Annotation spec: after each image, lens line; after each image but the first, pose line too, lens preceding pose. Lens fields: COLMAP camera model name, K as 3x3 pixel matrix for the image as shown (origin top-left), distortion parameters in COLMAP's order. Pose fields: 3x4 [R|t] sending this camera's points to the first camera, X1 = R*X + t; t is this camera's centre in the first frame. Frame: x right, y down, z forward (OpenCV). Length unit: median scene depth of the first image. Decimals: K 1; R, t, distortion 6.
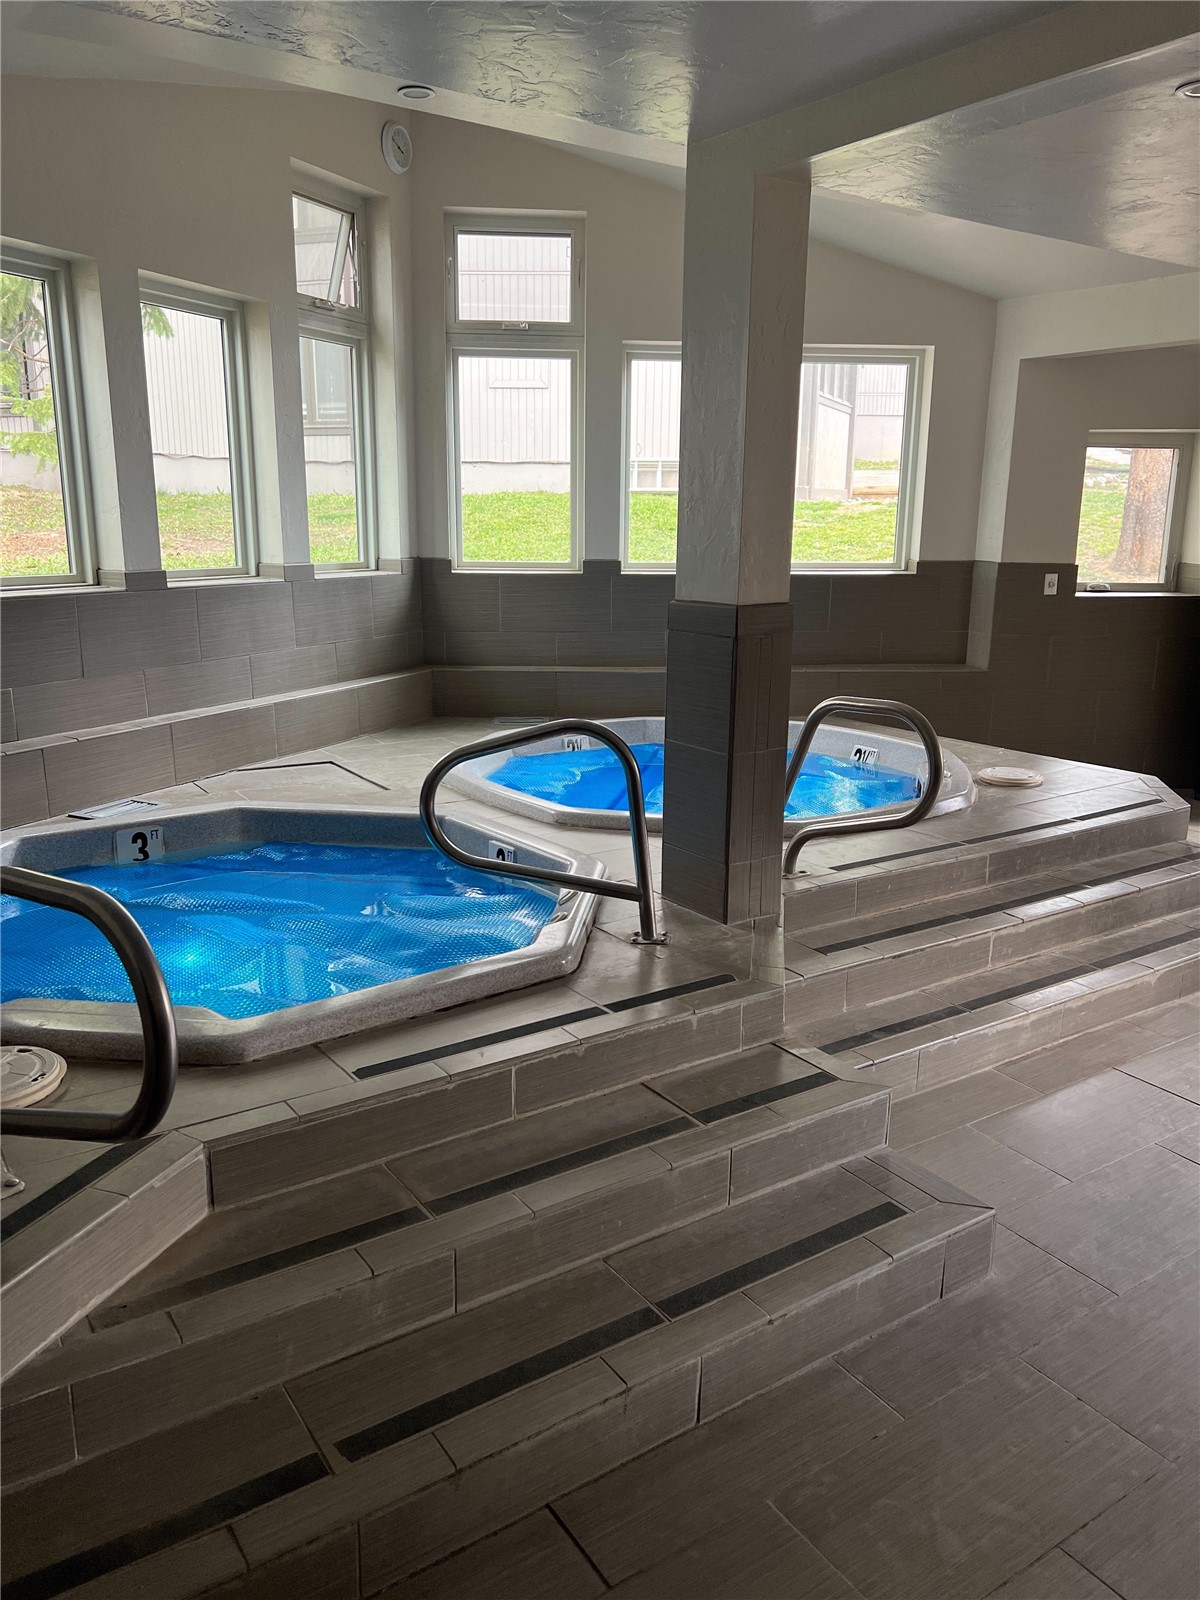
lens RADIAL K [[1213.9, 0, 600.0], [0, 1213.9, 800.0], [0, 0, 1]] dist [0.061716, -0.071497]
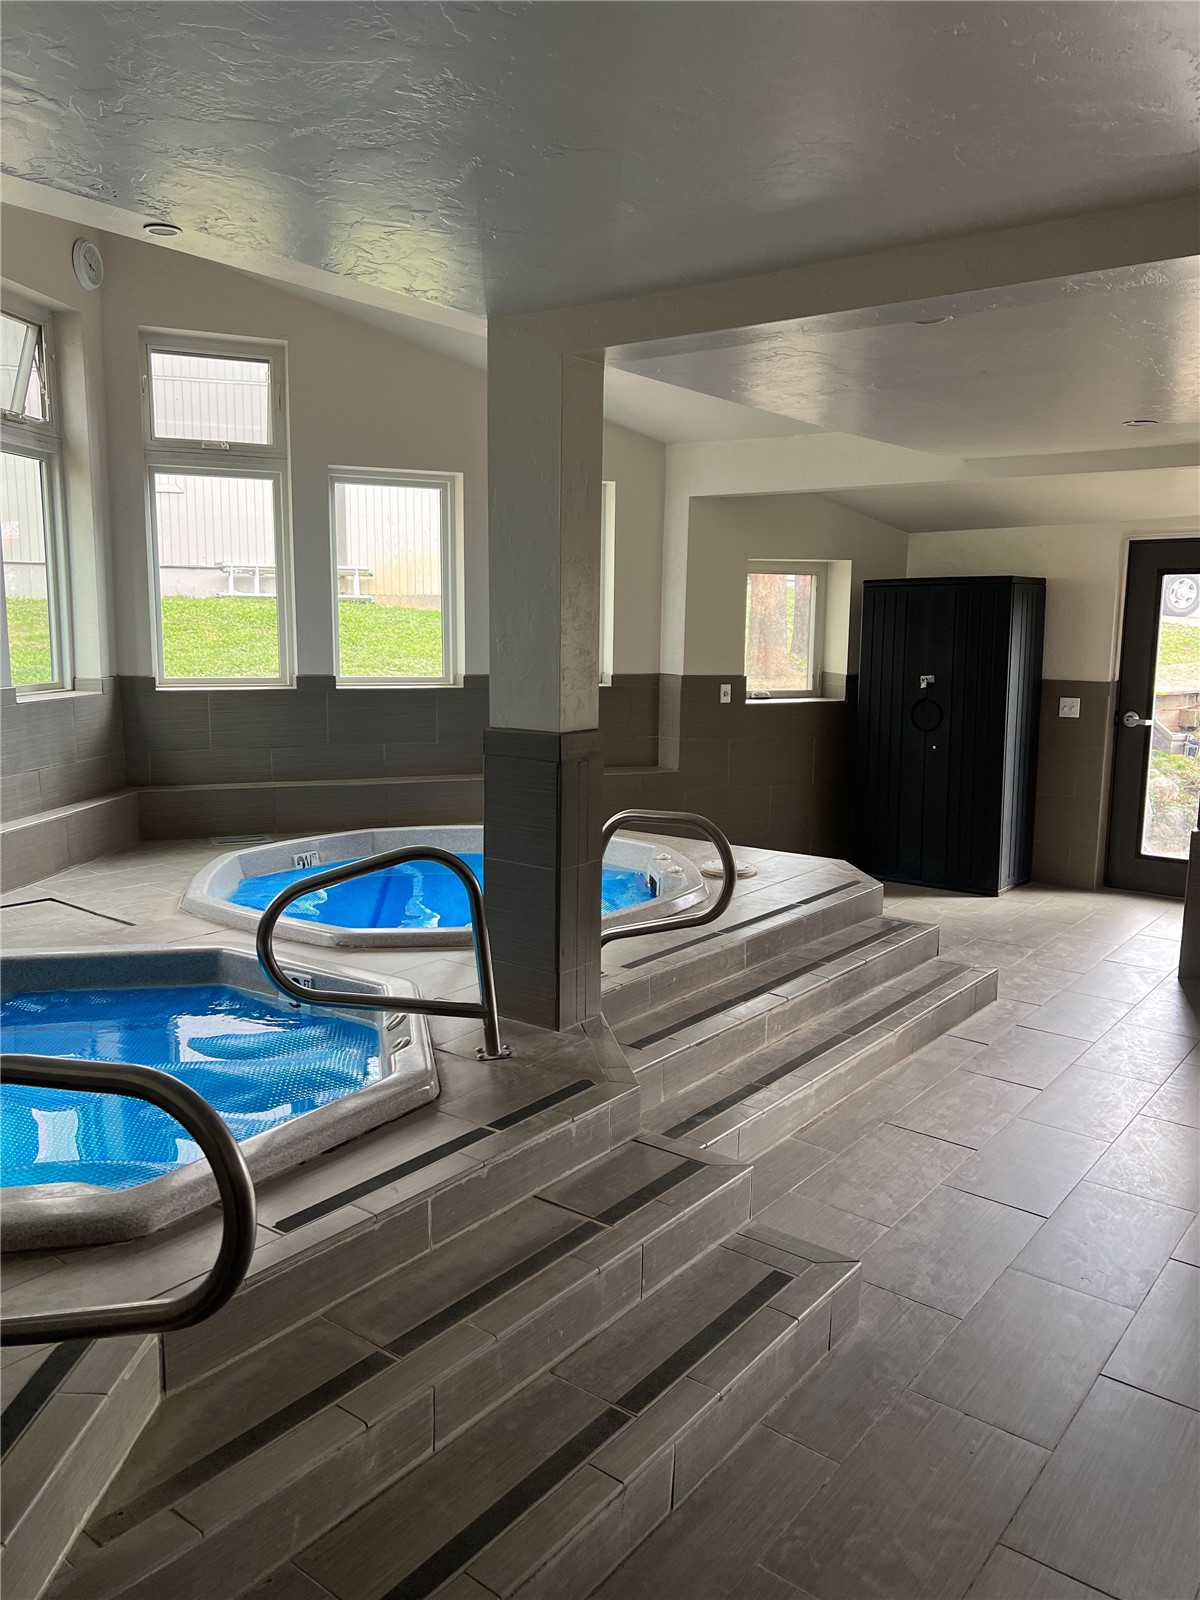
lens RADIAL K [[1213.9, 0, 600.0], [0, 1213.9, 800.0], [0, 0, 1]] dist [0.061716, -0.071497]
pose [[0.949841, -0.046087, 0.309320, -0.170429], [0.069685, 0.995405, -0.065676, -0.024545], [-0.304871, 0.083936, 0.948688, -0.028375]]
